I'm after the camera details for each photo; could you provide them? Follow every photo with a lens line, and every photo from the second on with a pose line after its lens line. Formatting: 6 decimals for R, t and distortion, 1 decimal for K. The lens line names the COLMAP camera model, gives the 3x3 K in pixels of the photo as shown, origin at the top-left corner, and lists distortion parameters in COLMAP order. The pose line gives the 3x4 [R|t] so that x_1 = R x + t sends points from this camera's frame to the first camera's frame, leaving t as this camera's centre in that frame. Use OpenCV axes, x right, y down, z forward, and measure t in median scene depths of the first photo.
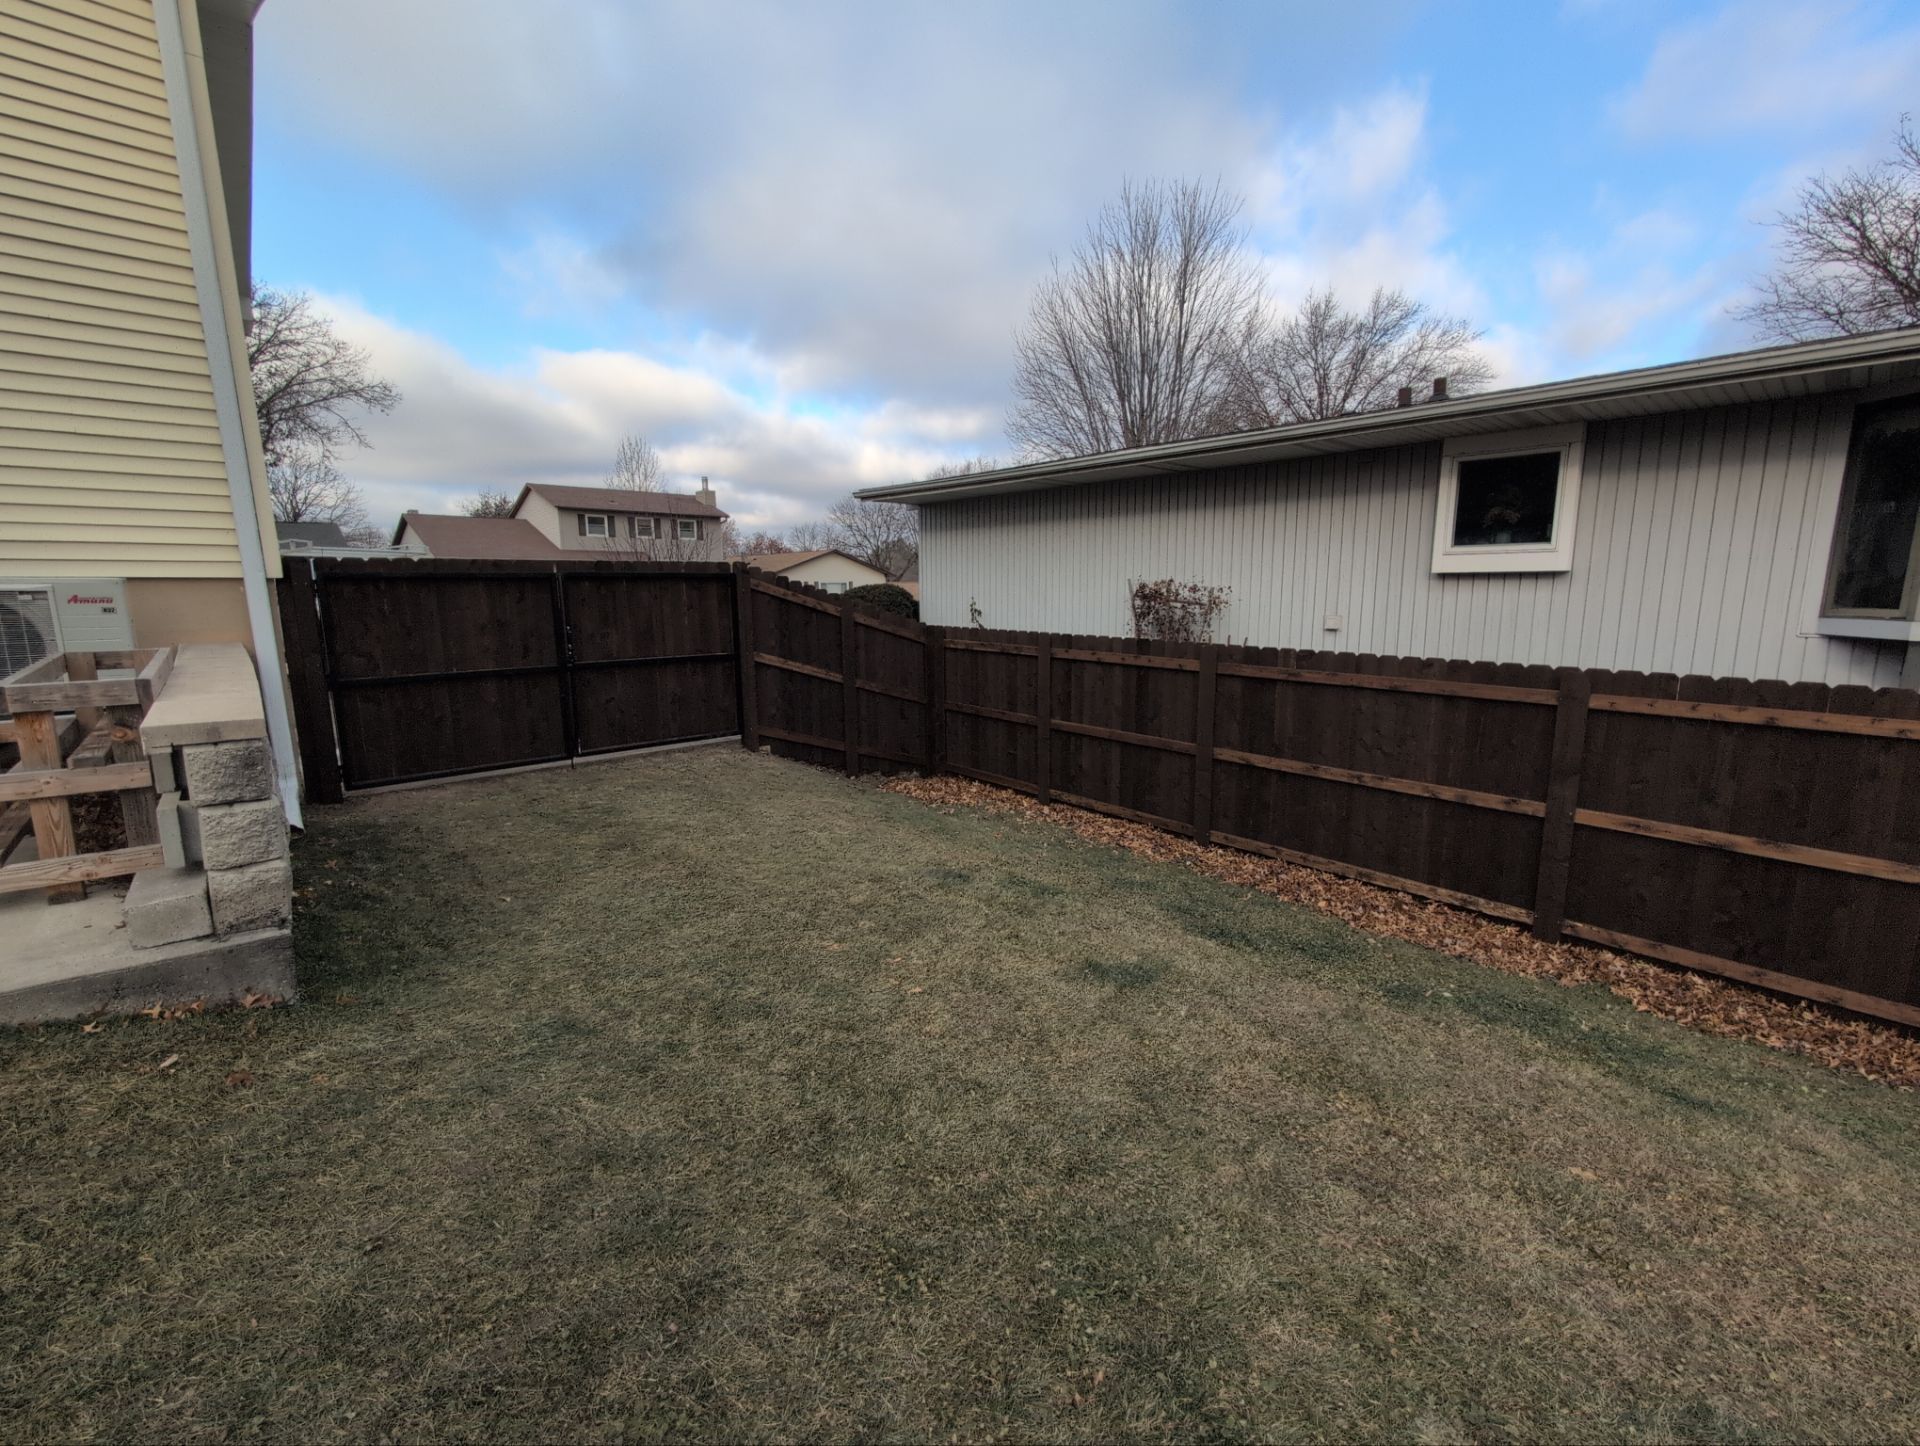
lens RADIAL K [[809.4, 0, 965.2], [0, 809.4, 723.3], [0, 0, 1]] dist [0.000367, -0.000386]
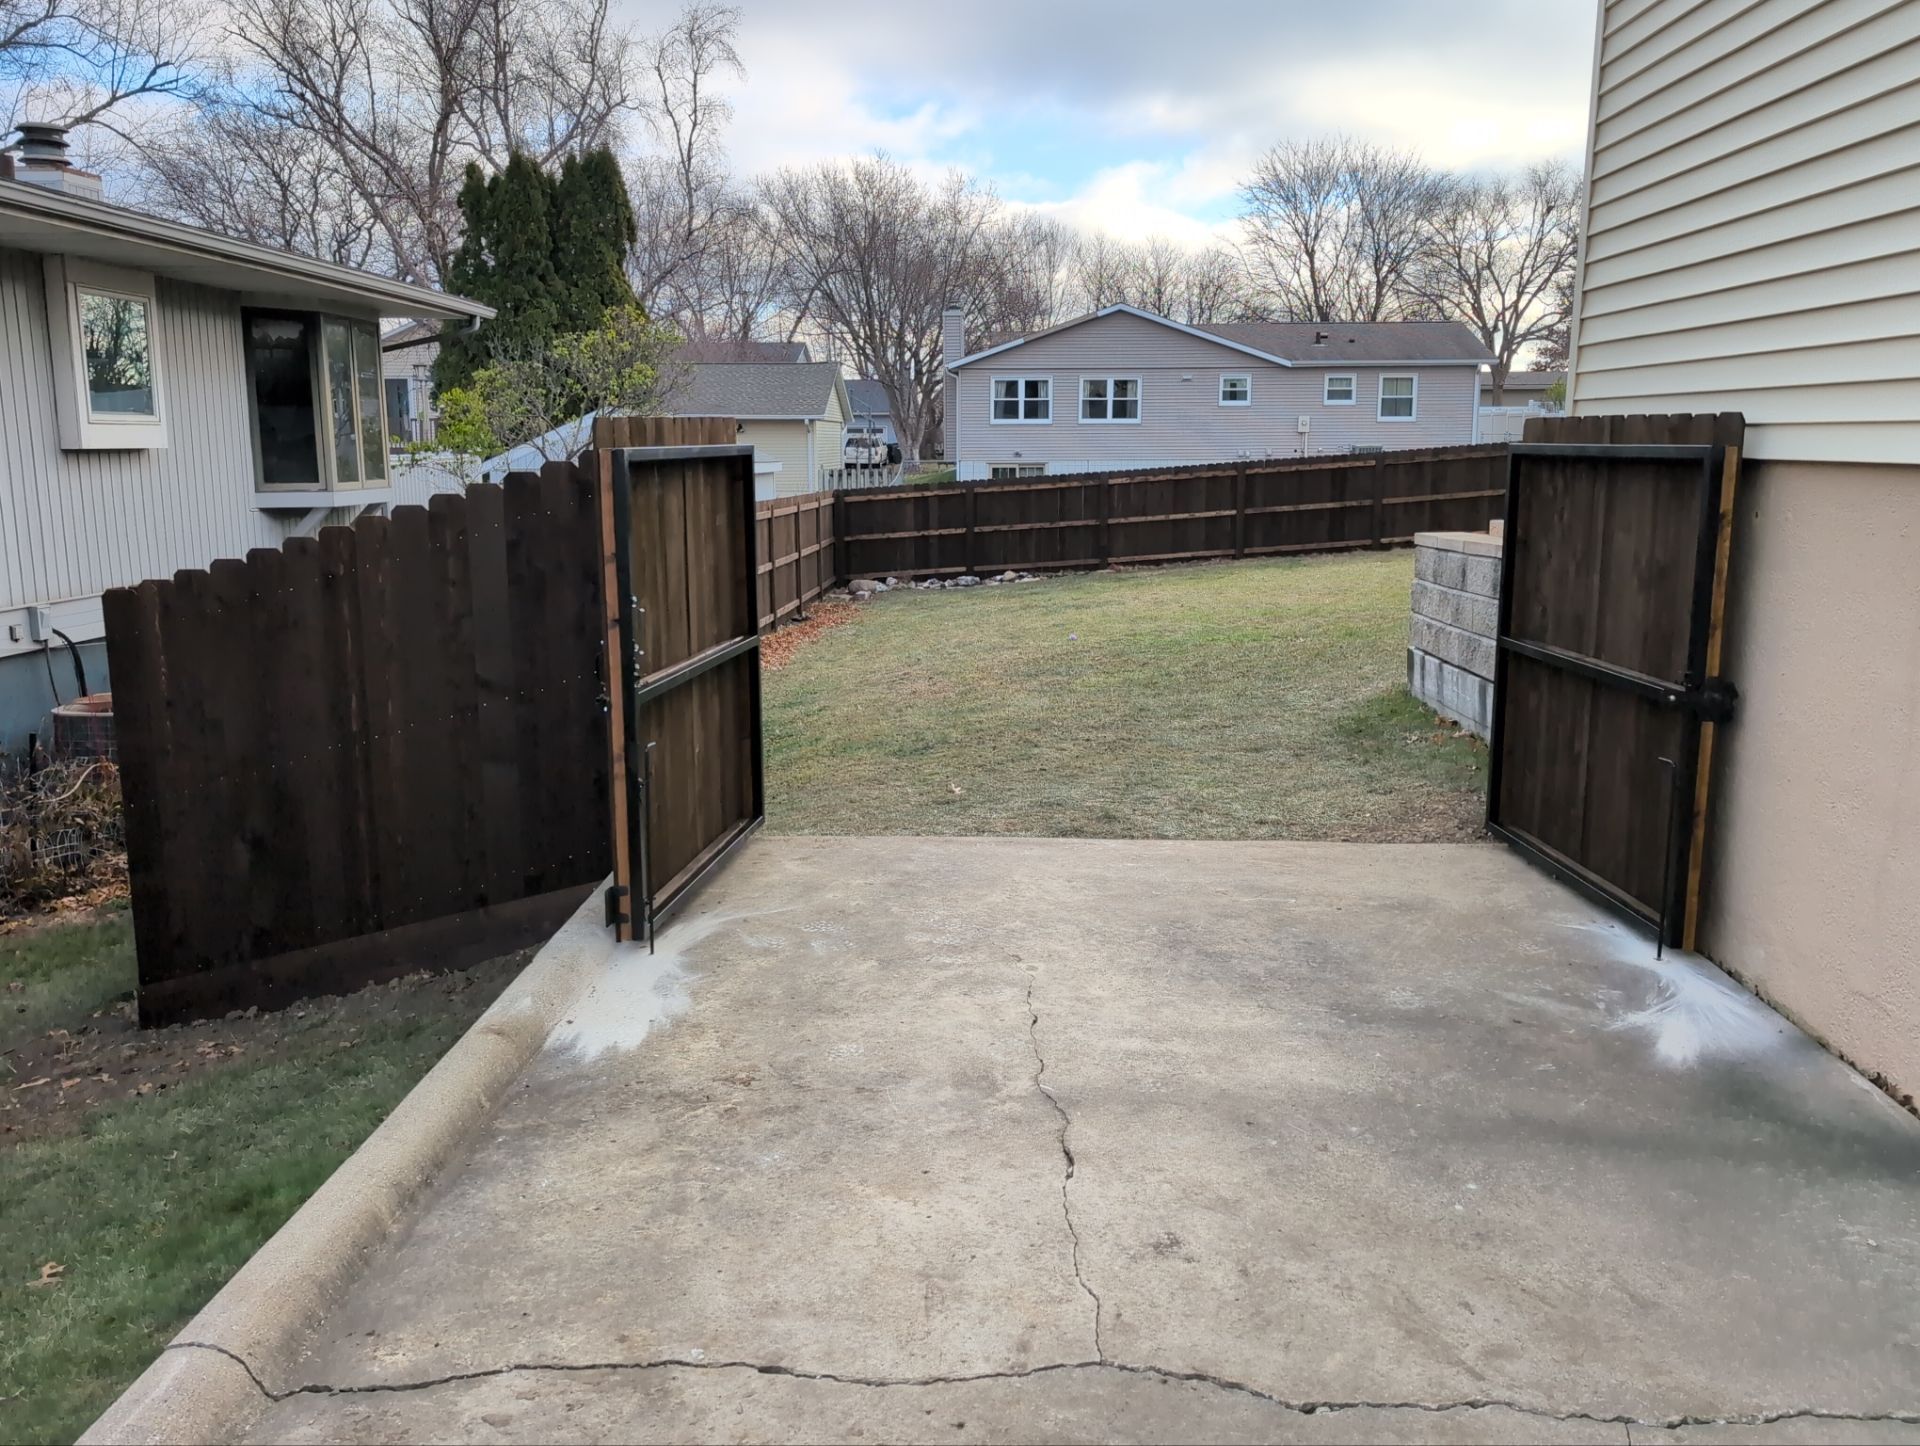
lens RADIAL K [[1586.7, 0, 949.7], [0, 1586.7, 727.0], [0, 0, 1]] dist [0.040403, -0.041025]
pose [[-0.704434, -0.115967, 0.700232, -1.089059], [0.125276, 0.950759, 0.283485, -0.300171], [-0.698626, 0.287418, -0.655219, 1.707547]]
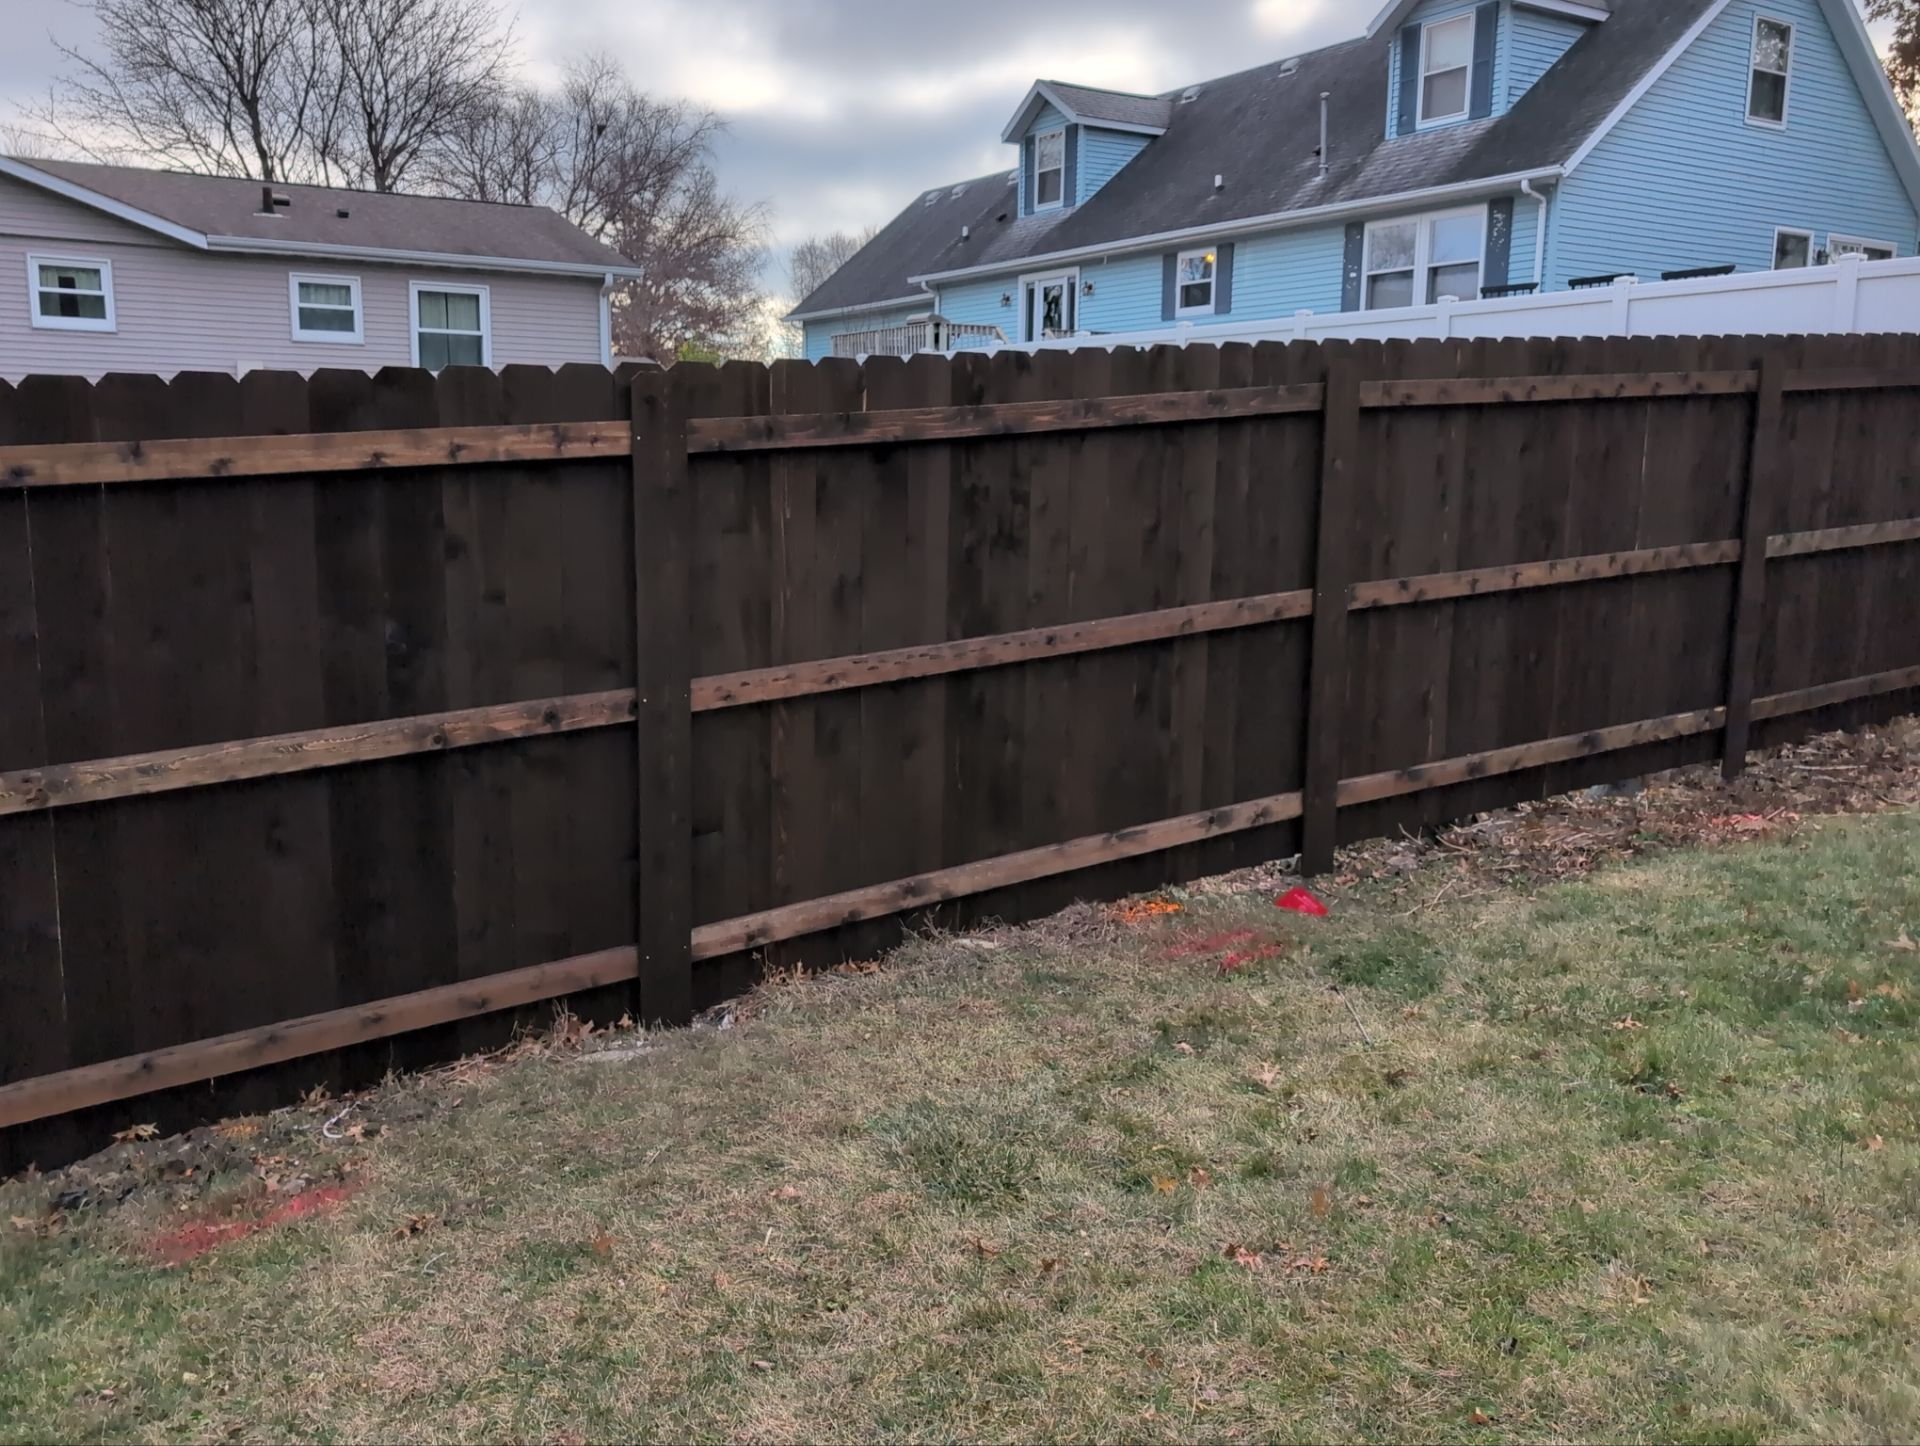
lens RADIAL K [[1586.7, 0, 943.2], [0, 1586.7, 707.9], [0, 0, 1]] dist [0.040403, -0.041025]
pose [[-0.981914, -0.035466, 0.185976, 0.971969], [0.024769, 0.949792, 0.311901, 0.298817], [-0.187700, 0.310866, -0.931735, -1.554784]]
